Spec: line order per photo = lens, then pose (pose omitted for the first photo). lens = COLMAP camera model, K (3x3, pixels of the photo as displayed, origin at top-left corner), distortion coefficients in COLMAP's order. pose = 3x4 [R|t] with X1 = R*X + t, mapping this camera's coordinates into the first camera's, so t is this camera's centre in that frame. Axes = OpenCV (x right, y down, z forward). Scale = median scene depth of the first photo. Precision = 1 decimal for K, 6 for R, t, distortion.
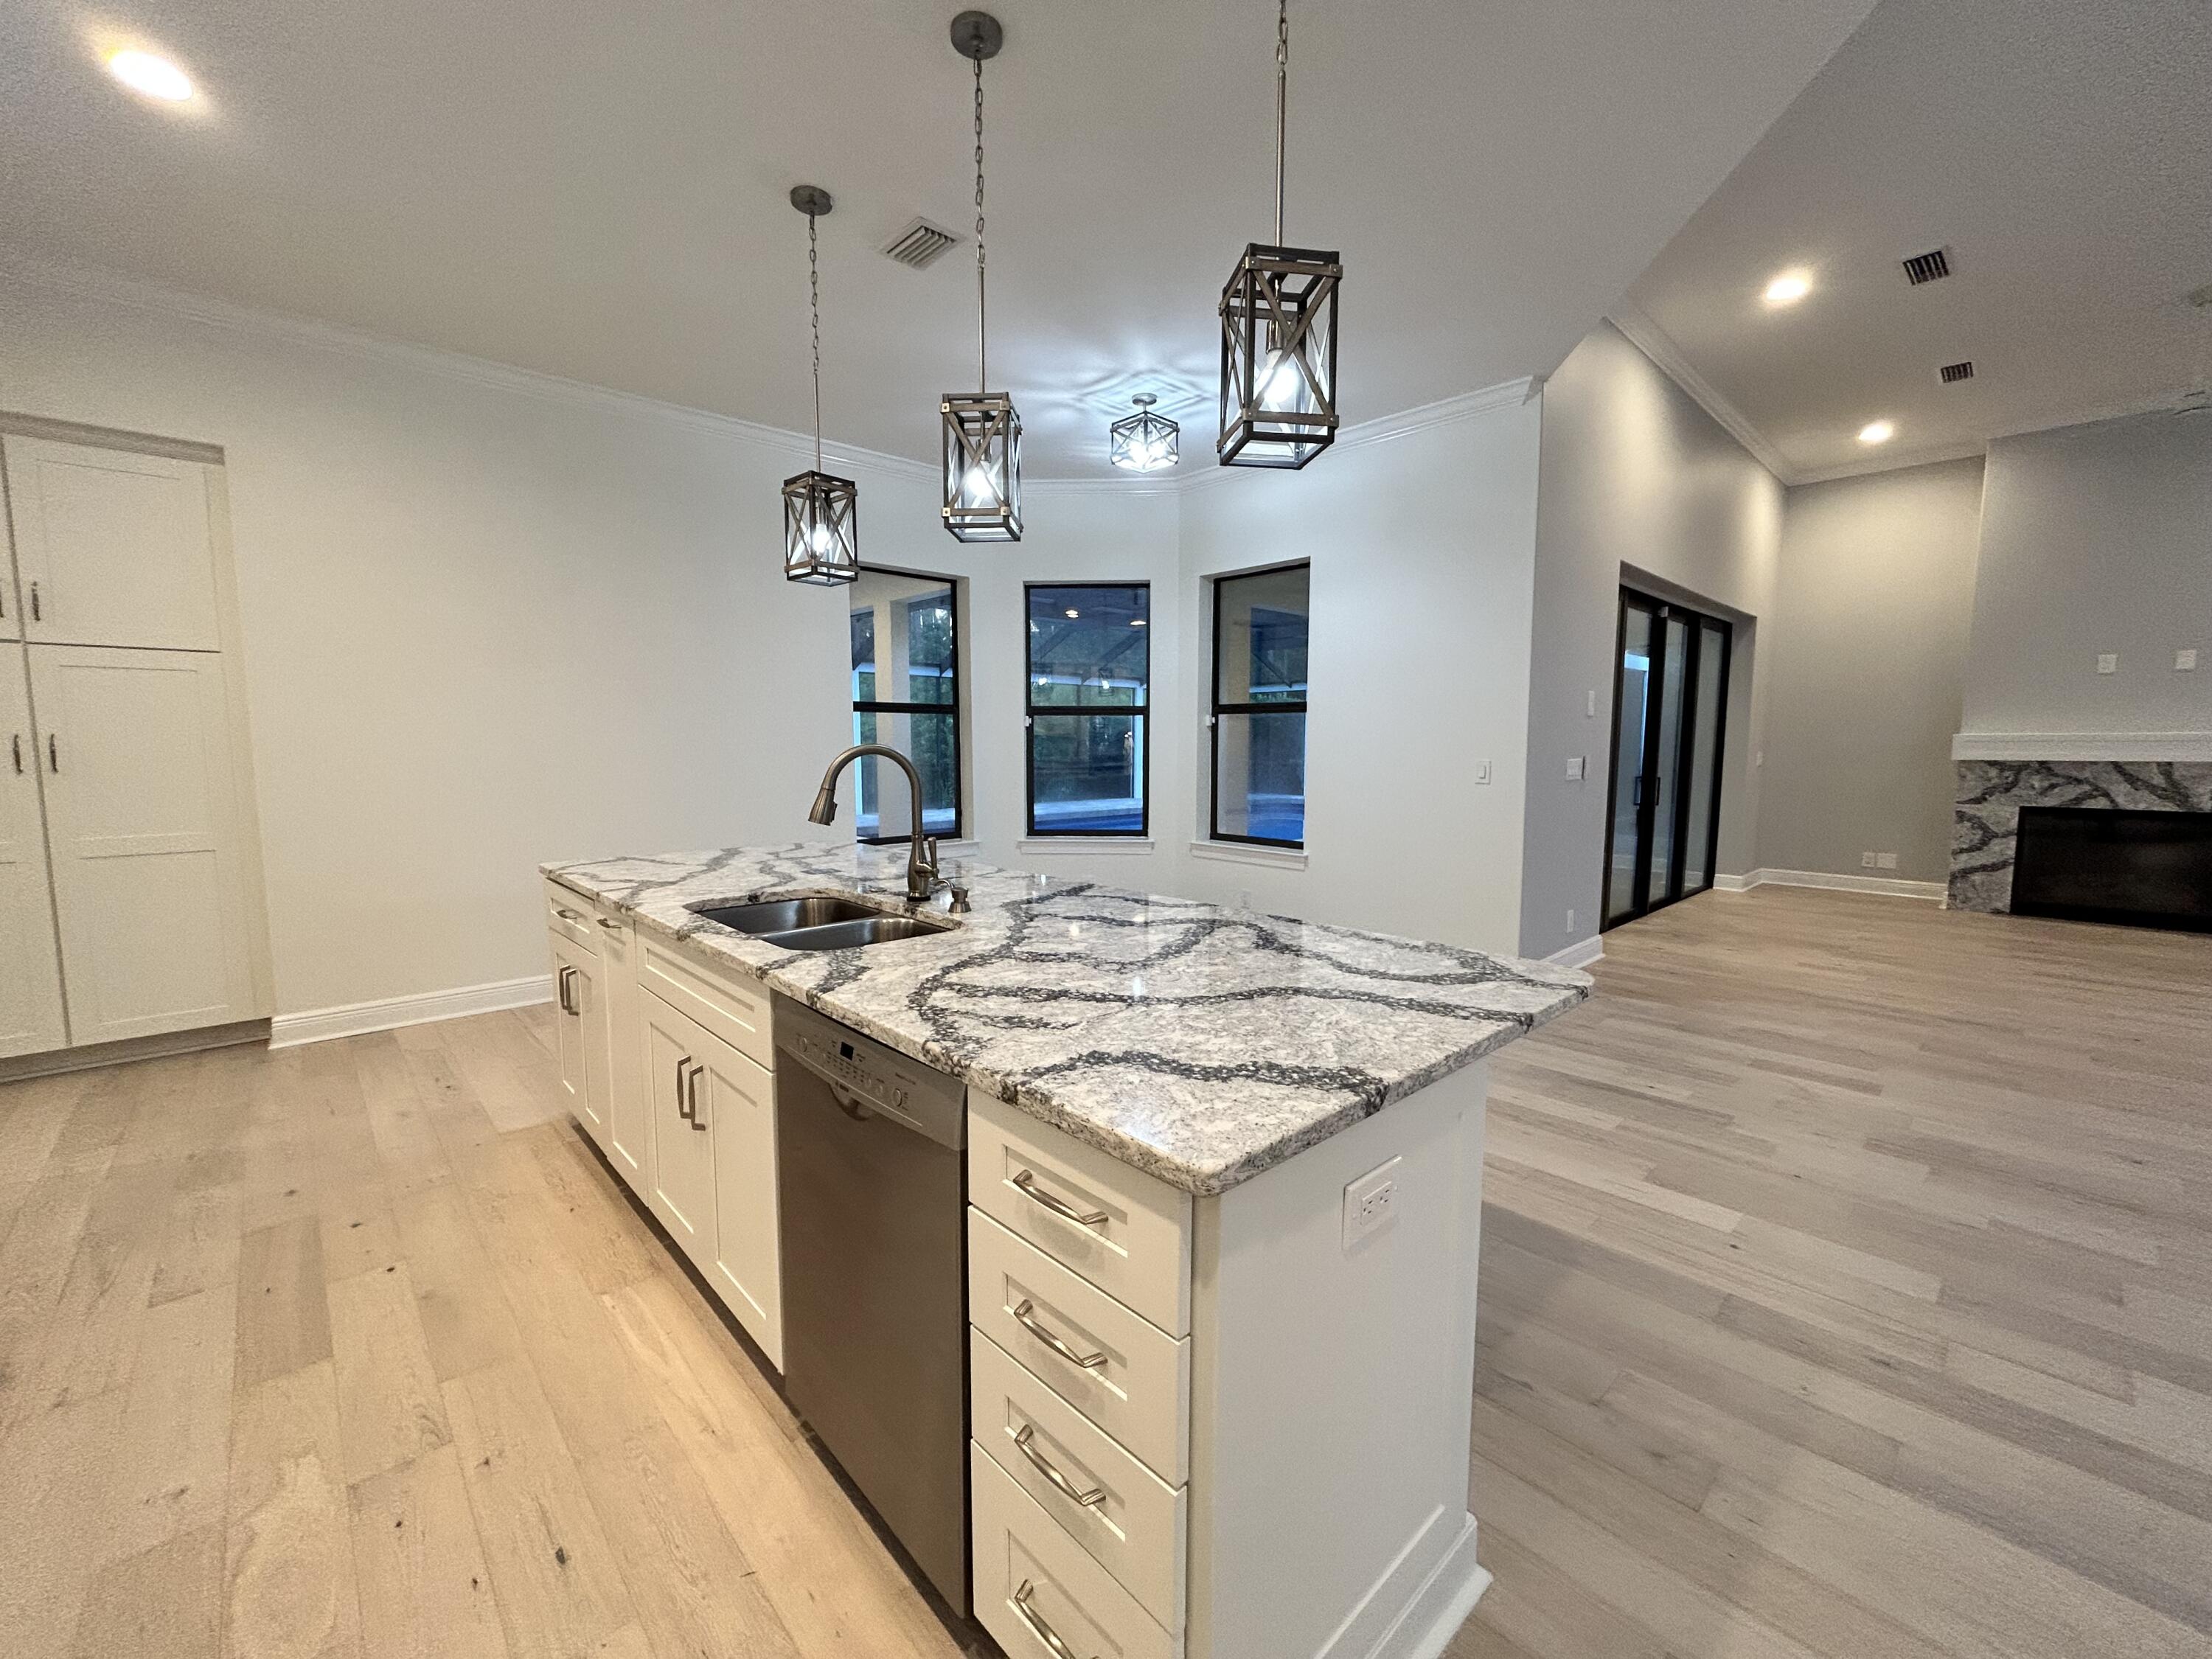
lens RADIAL K [[892.7, 0, 1102.6], [0, 892.7, 830.2], [0, 0, 1]] dist [-0.001978, 0.000764]
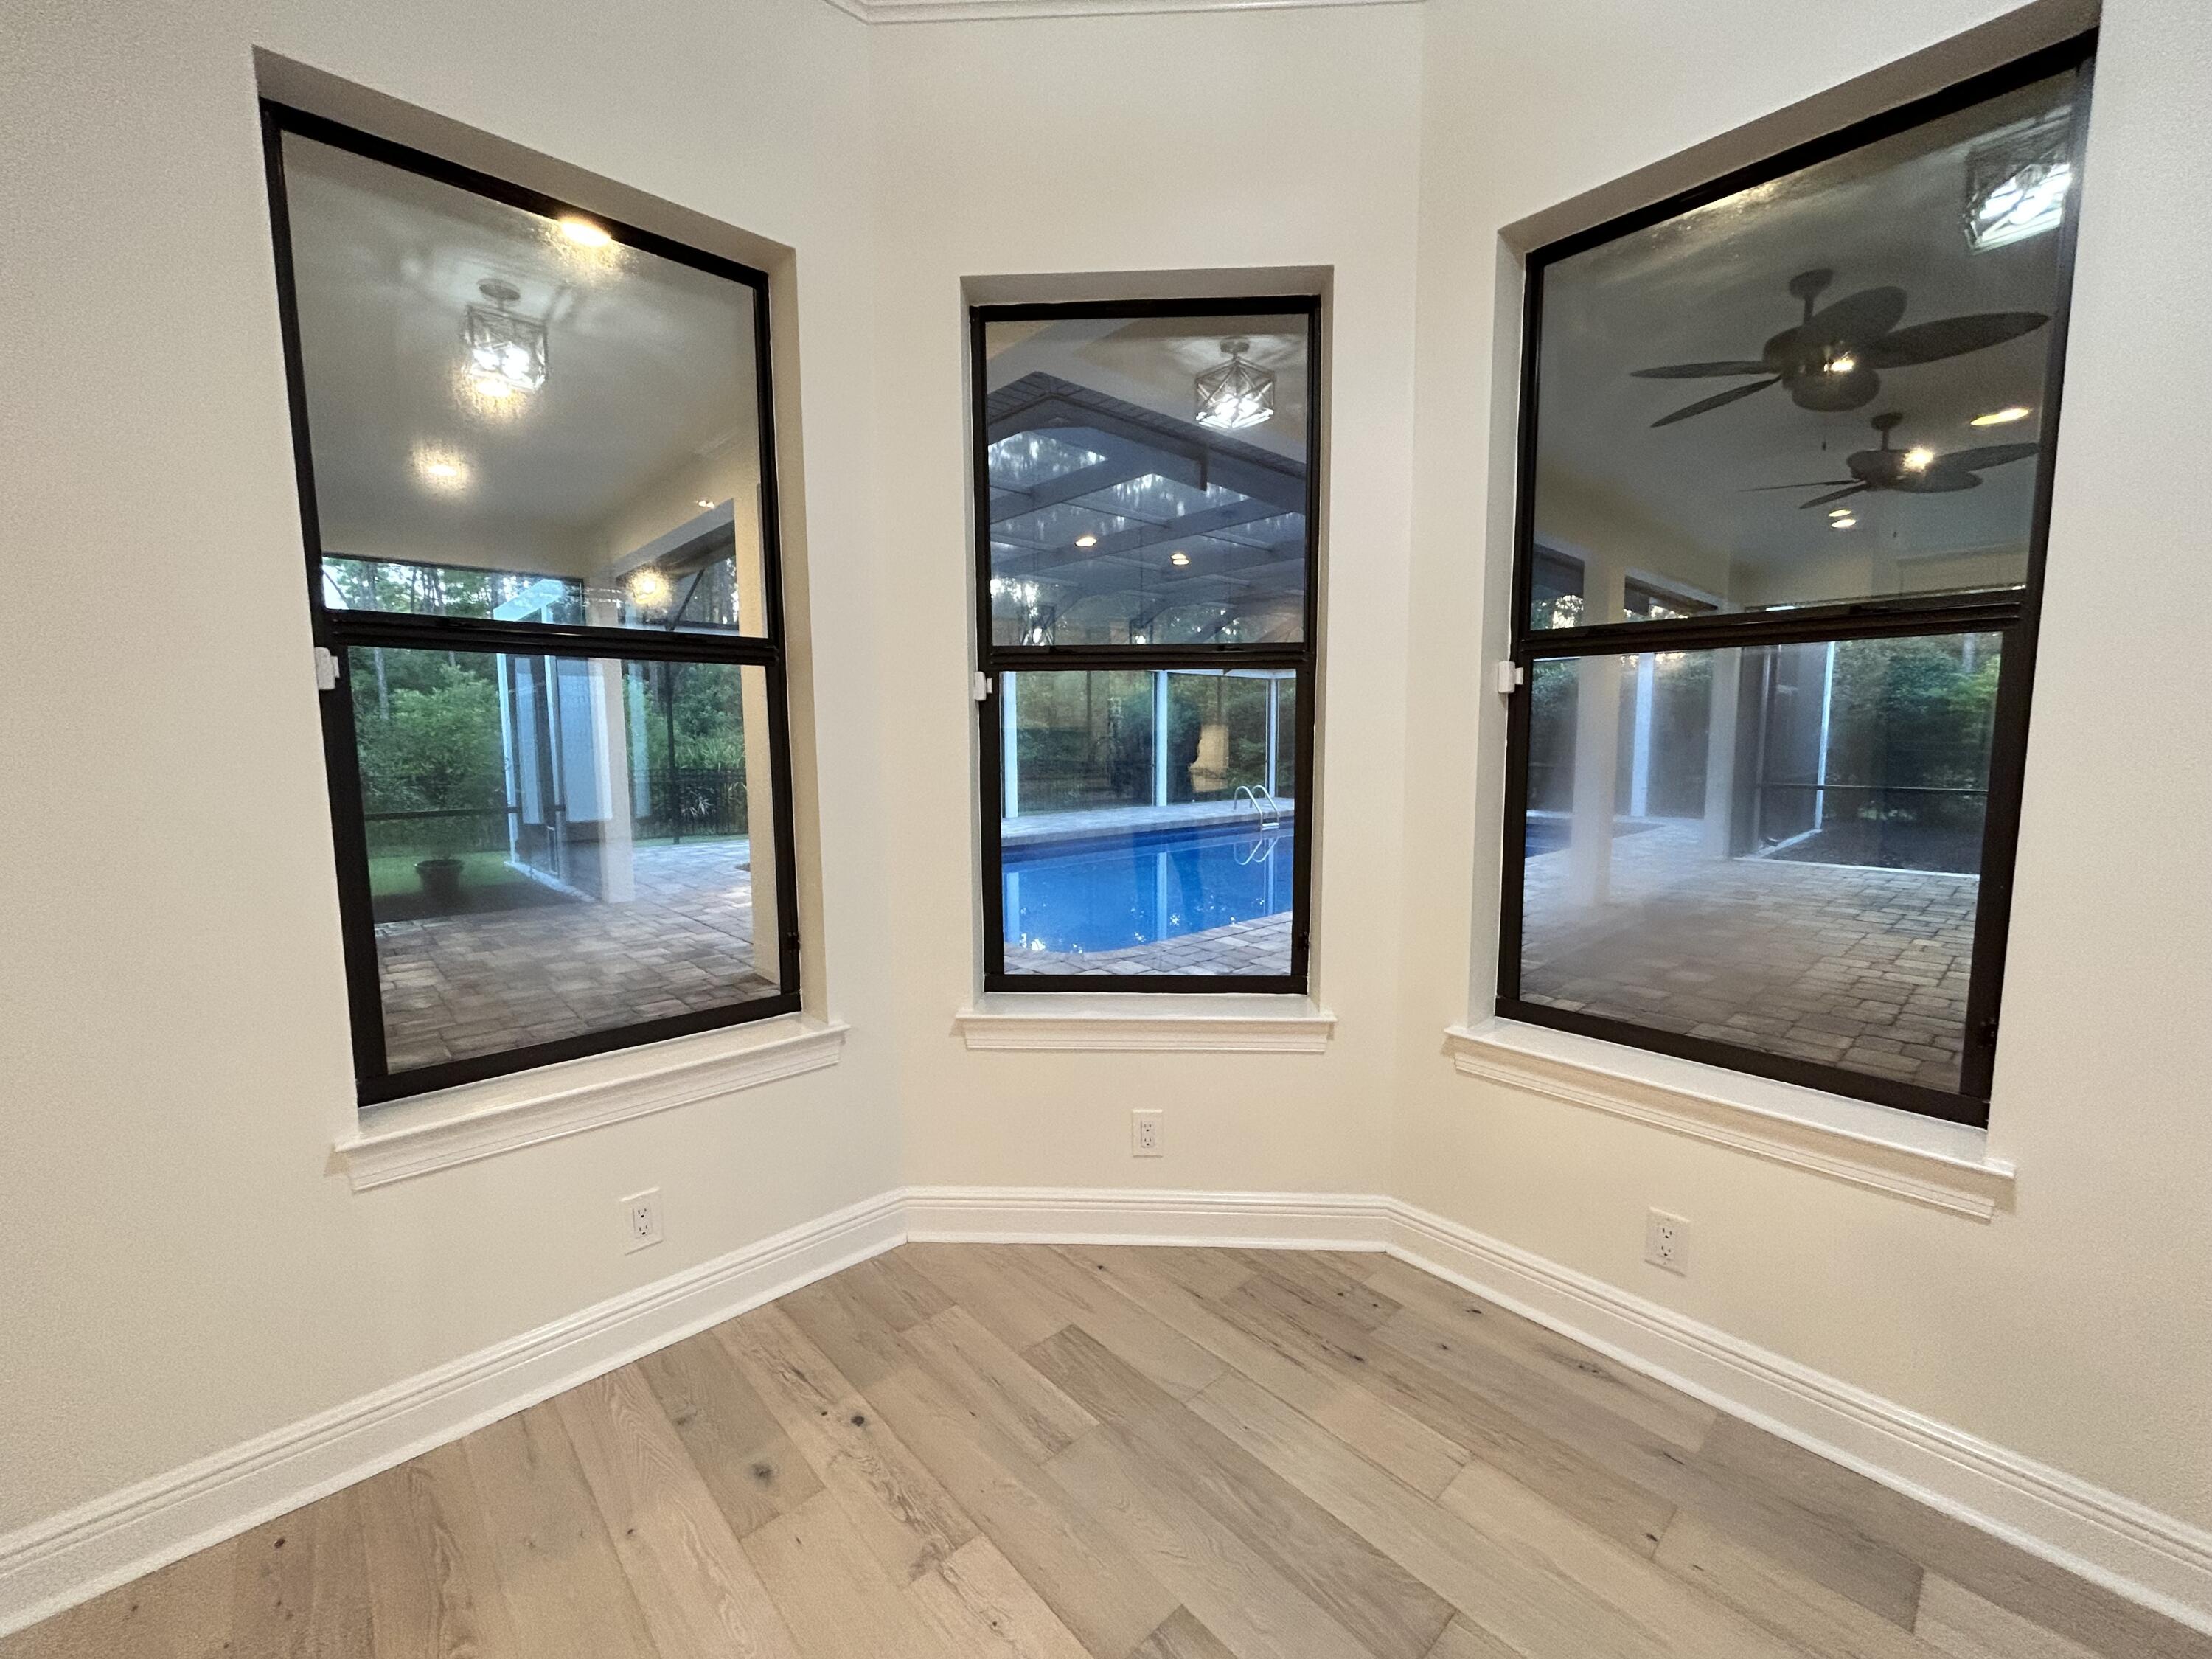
lens RADIAL K [[892.7, 0, 1097.8], [0, 892.7, 842.5], [0, 0, 1]] dist [-0.001978, 0.000764]
pose [[0.999924, -0.005935, -0.010844, -0.080904], [0.006176, 0.999732, 0.022294, -0.163573], [0.010709, -0.022360, 0.999693, 1.574071]]
